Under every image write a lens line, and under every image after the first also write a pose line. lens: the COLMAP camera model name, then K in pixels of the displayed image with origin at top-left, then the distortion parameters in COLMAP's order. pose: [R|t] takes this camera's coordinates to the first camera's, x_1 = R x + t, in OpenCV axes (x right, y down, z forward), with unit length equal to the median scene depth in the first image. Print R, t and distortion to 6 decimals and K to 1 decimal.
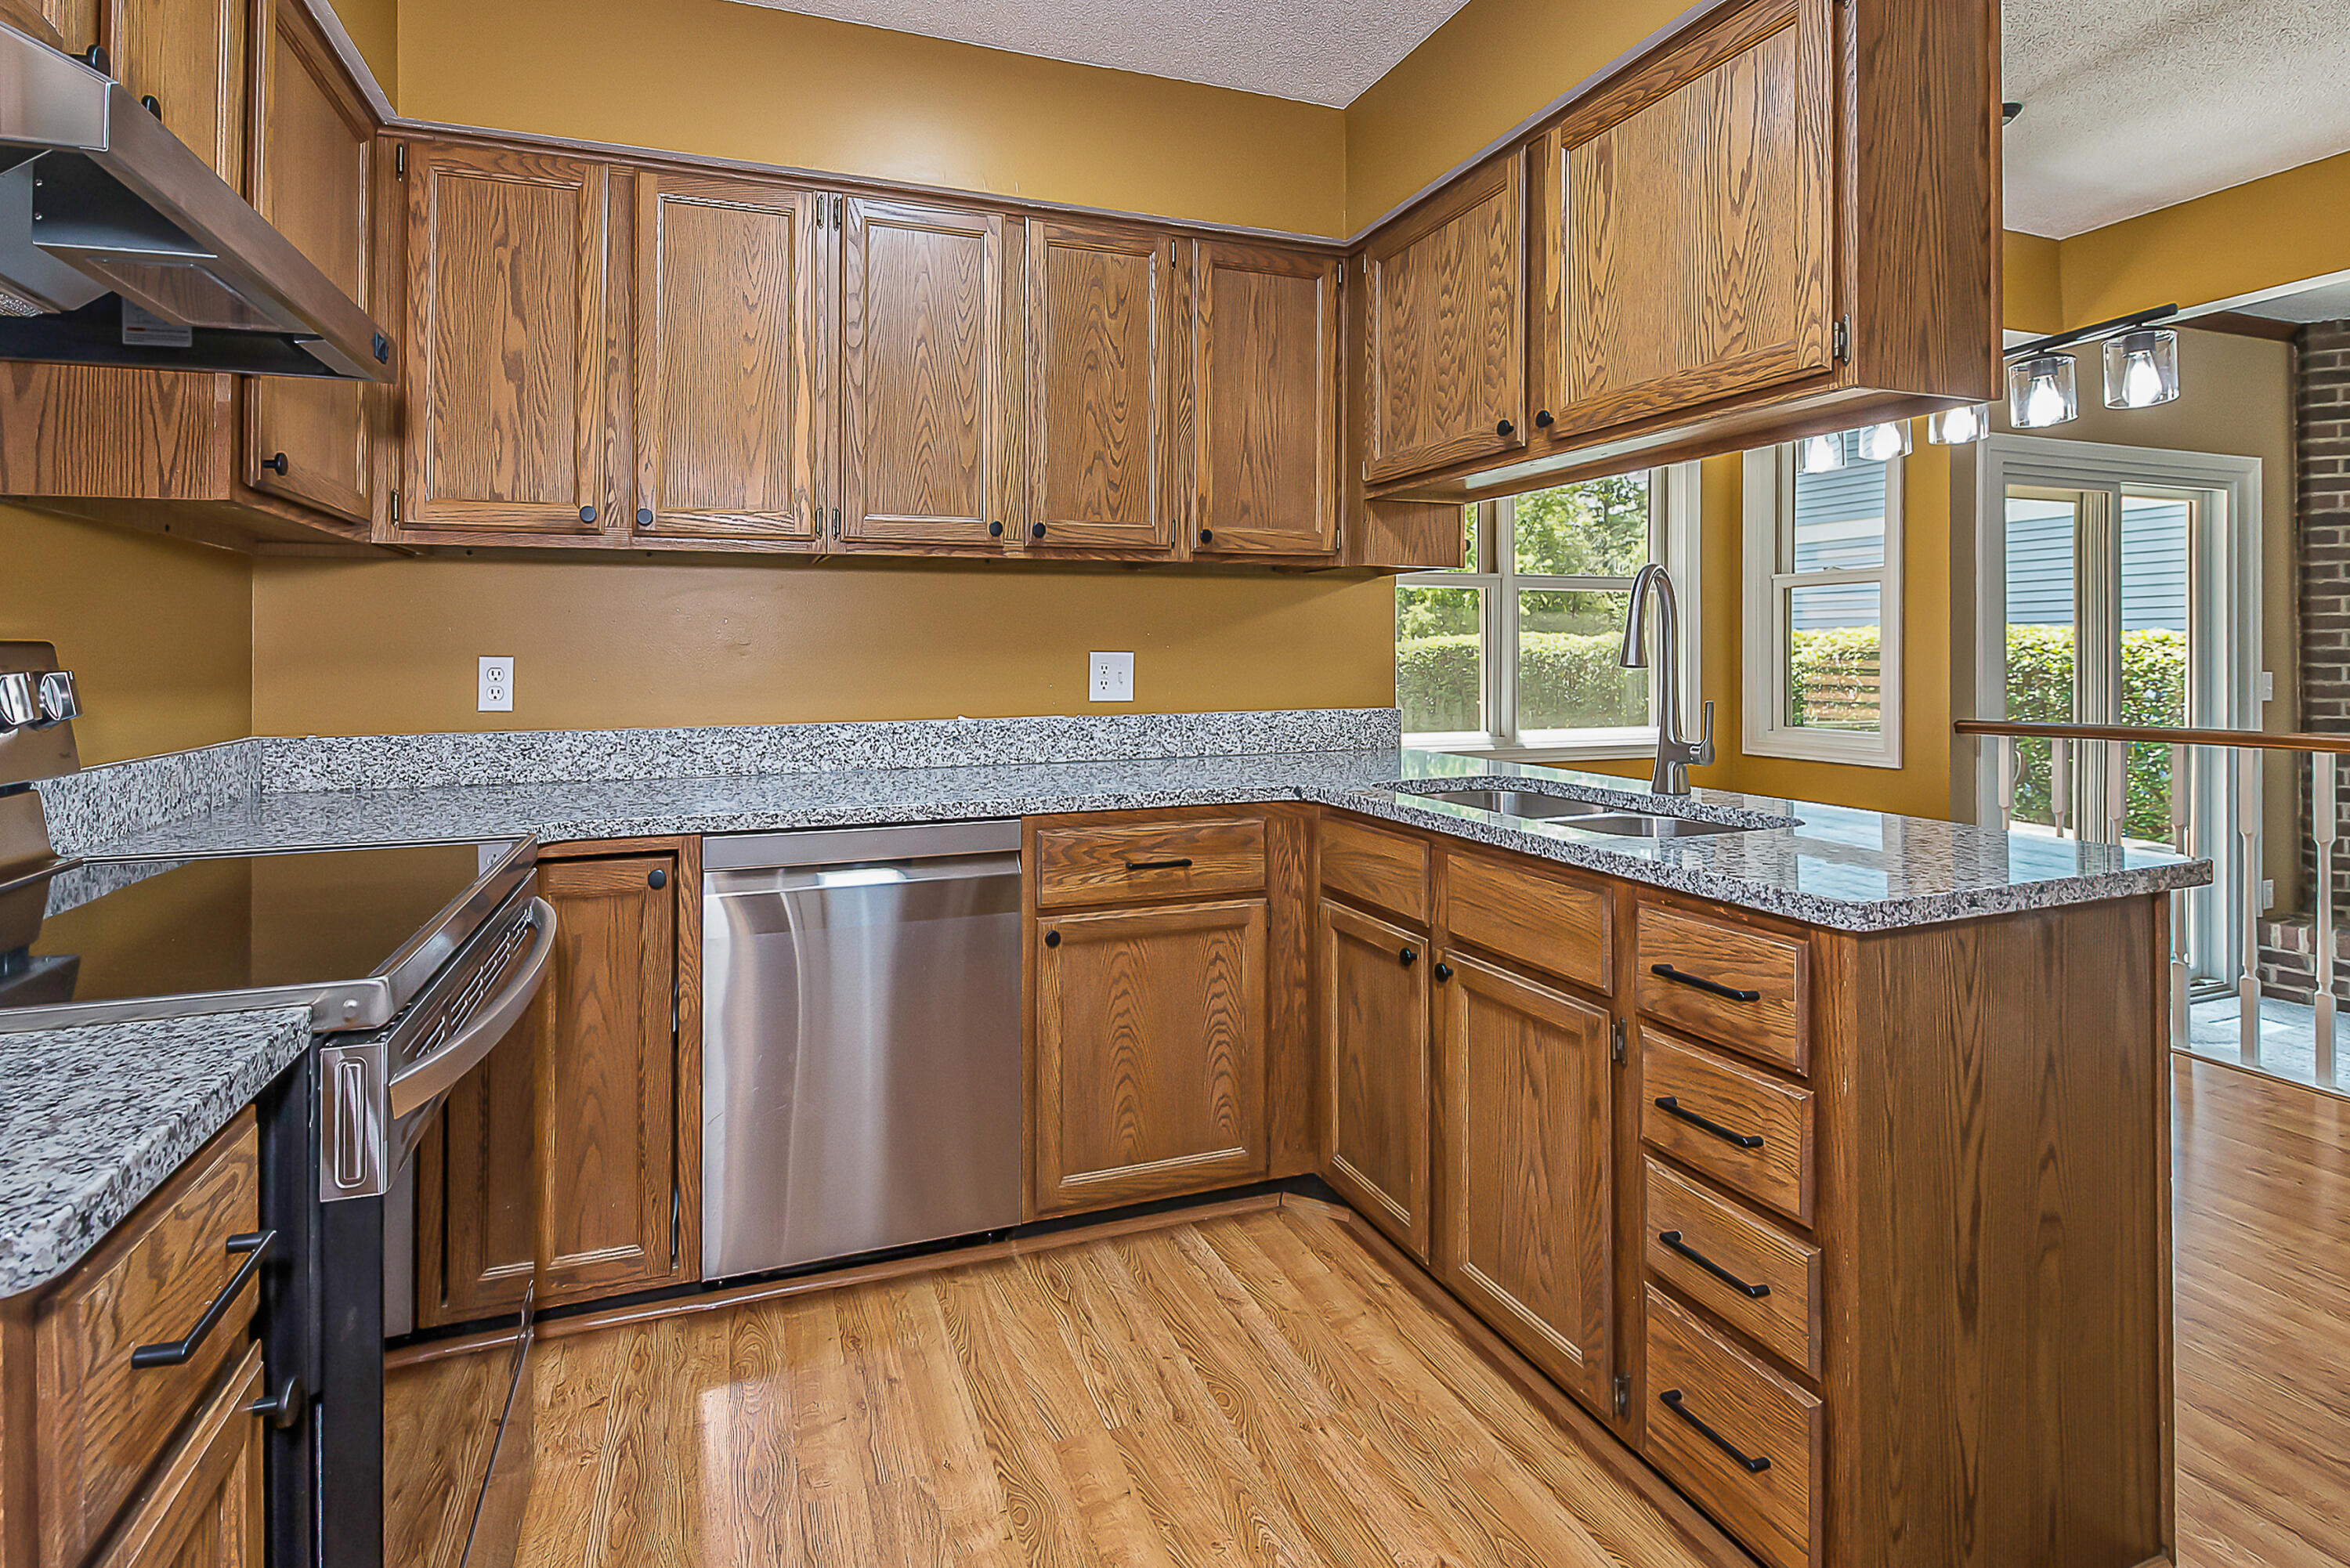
lens RADIAL K [[1002.2, 0, 1189.1], [0, 1002.2, 629.5], [0, 0, 1]] dist [-0.011669, -0.000219]
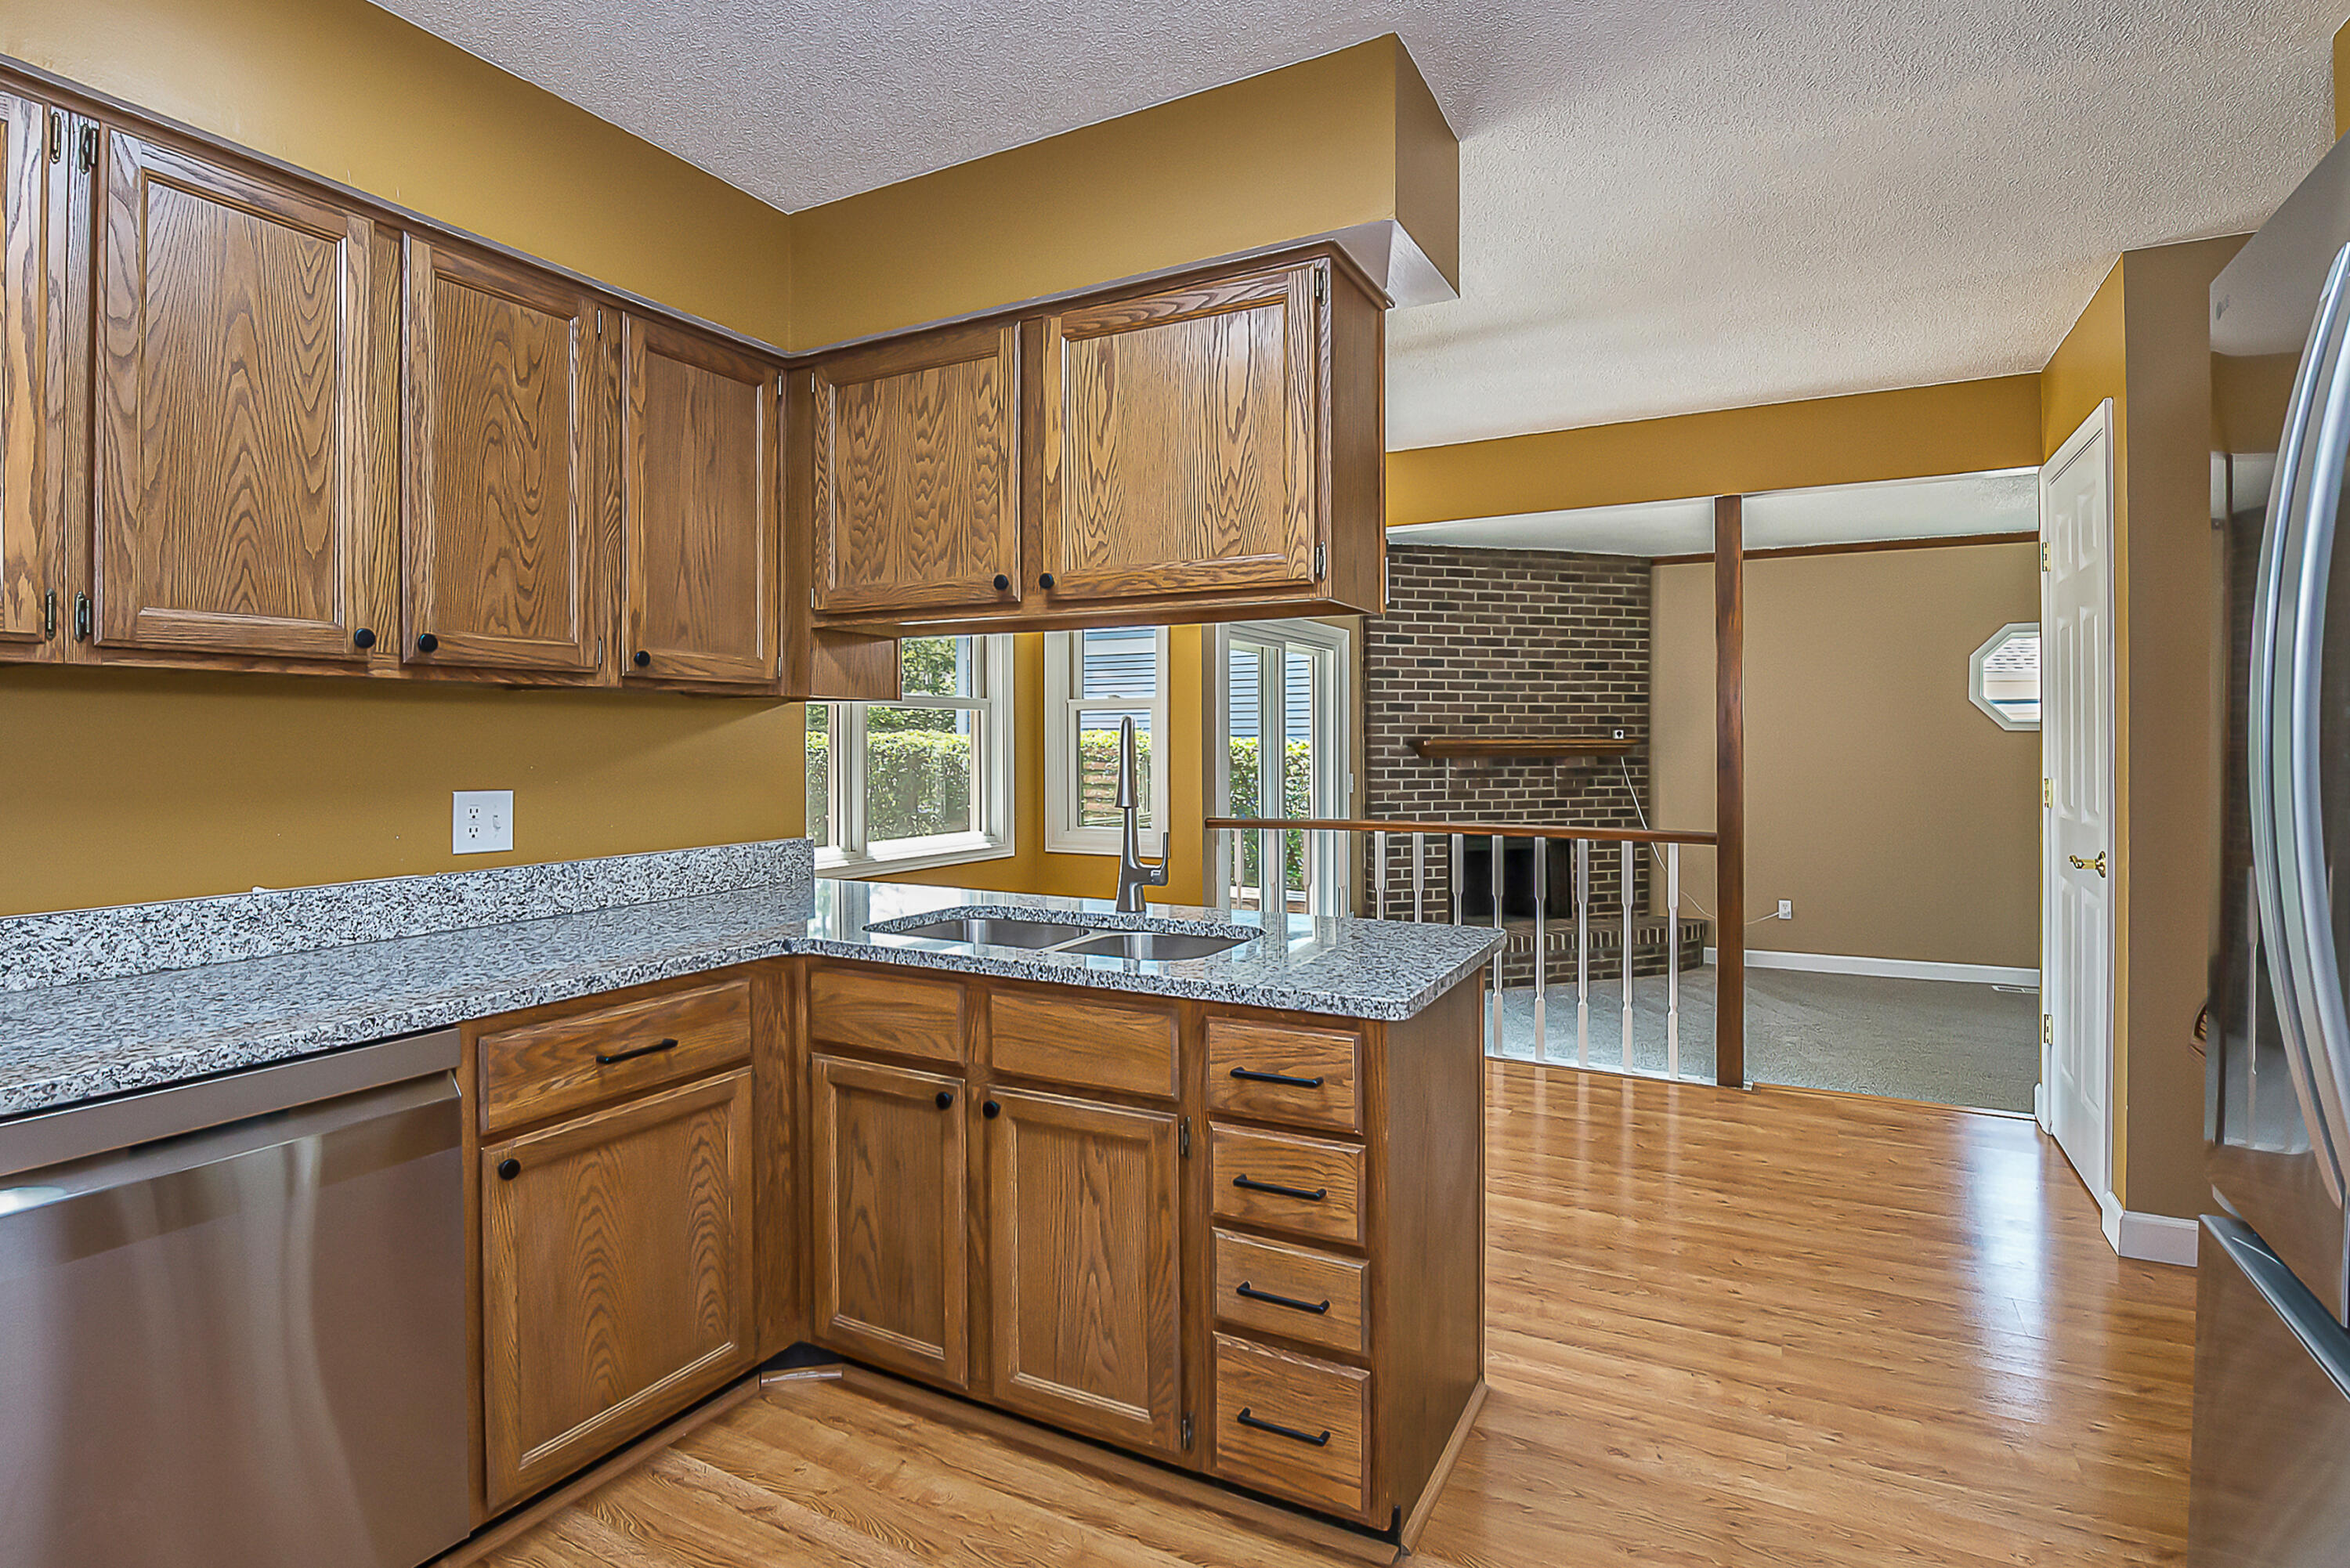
lens RADIAL K [[989.9, 0, 1129.7], [0, 989.9, 735.9], [0, 0, 1]] dist [-0.030162, 0.000078]
pose [[0.784379, 0.005230, 0.620260, -0.218674], [-0.009953, 0.999942, 0.004155, -0.041926], [-0.620202, -0.009433, 0.784385, 0.085786]]
